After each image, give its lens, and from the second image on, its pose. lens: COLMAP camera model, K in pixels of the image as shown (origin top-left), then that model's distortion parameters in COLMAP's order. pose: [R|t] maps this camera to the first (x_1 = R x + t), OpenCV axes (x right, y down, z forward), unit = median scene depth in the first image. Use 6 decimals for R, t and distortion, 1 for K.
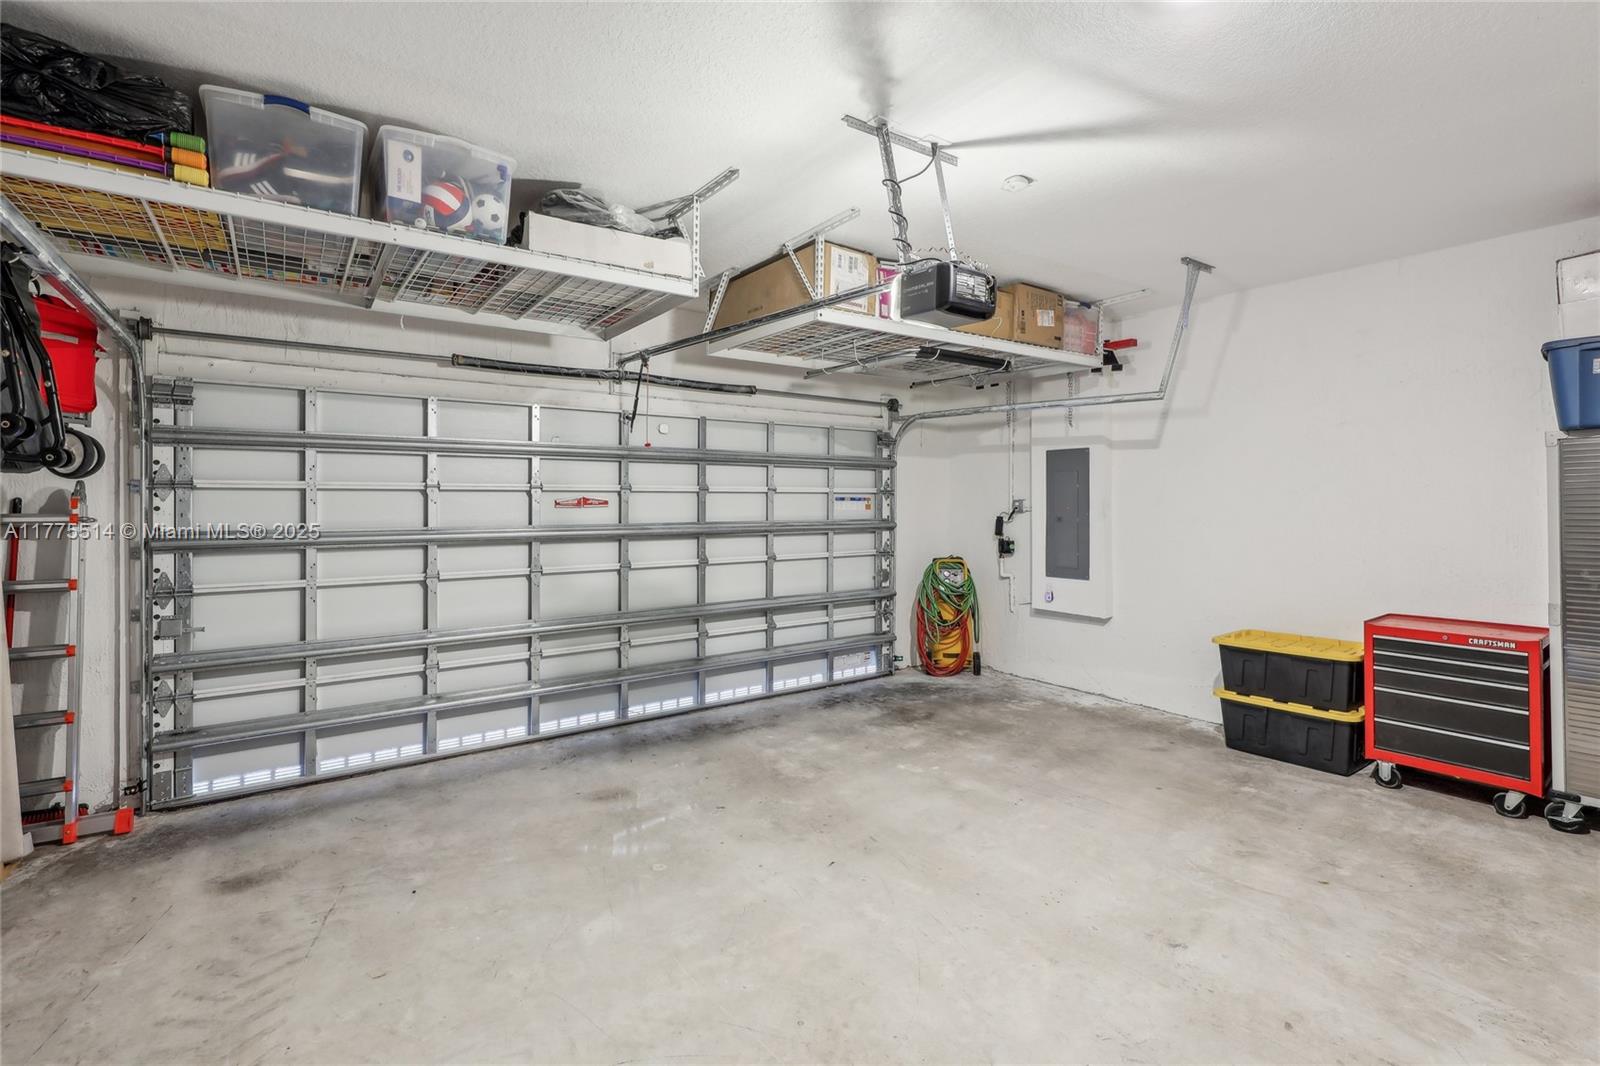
lens RADIAL K [[715.3, 0, 798.4], [0, 715.3, 518.9], [0, 0, 1]] dist [0.000555, -0.000033]
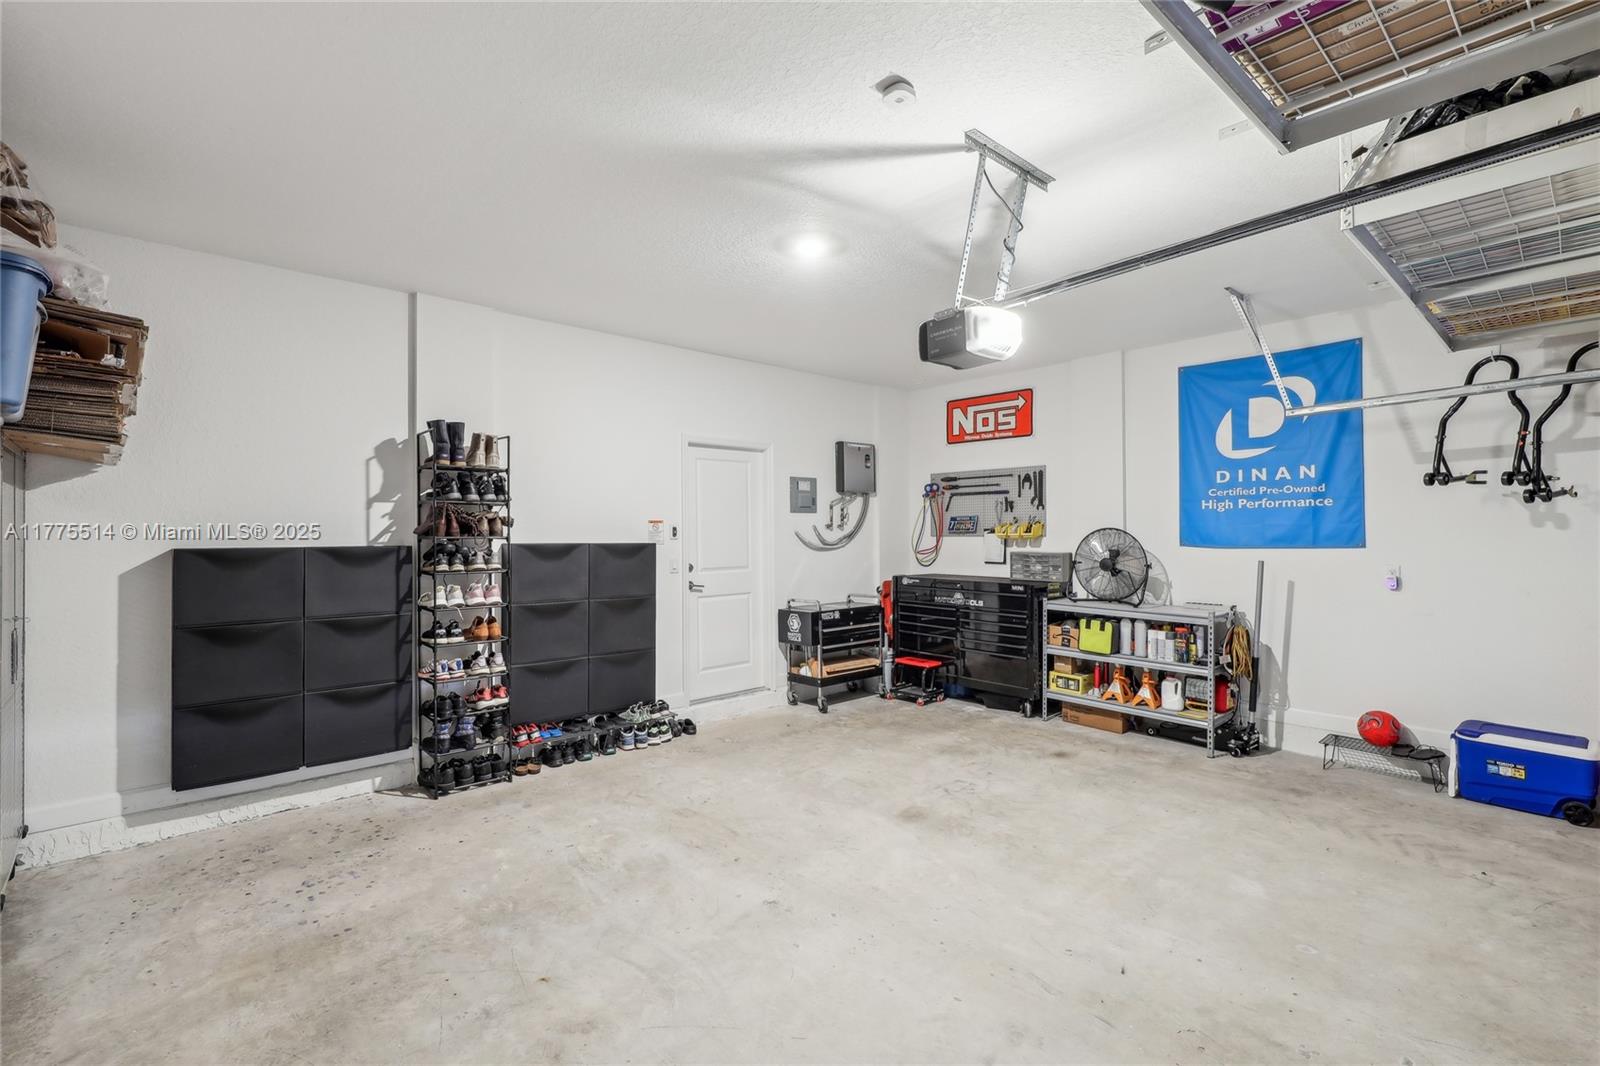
lens RADIAL K [[715.3, 0, 800.6], [0, 715.3, 528.3], [0, 0, 1]] dist [0.000555, -0.000033]
pose [[-0.990618, 0.003175, -0.136622, 0.619980], [0.000298, 0.999778, 0.021080, -0.041956], [0.136658, 0.020842, -0.990399, 2.091200]]
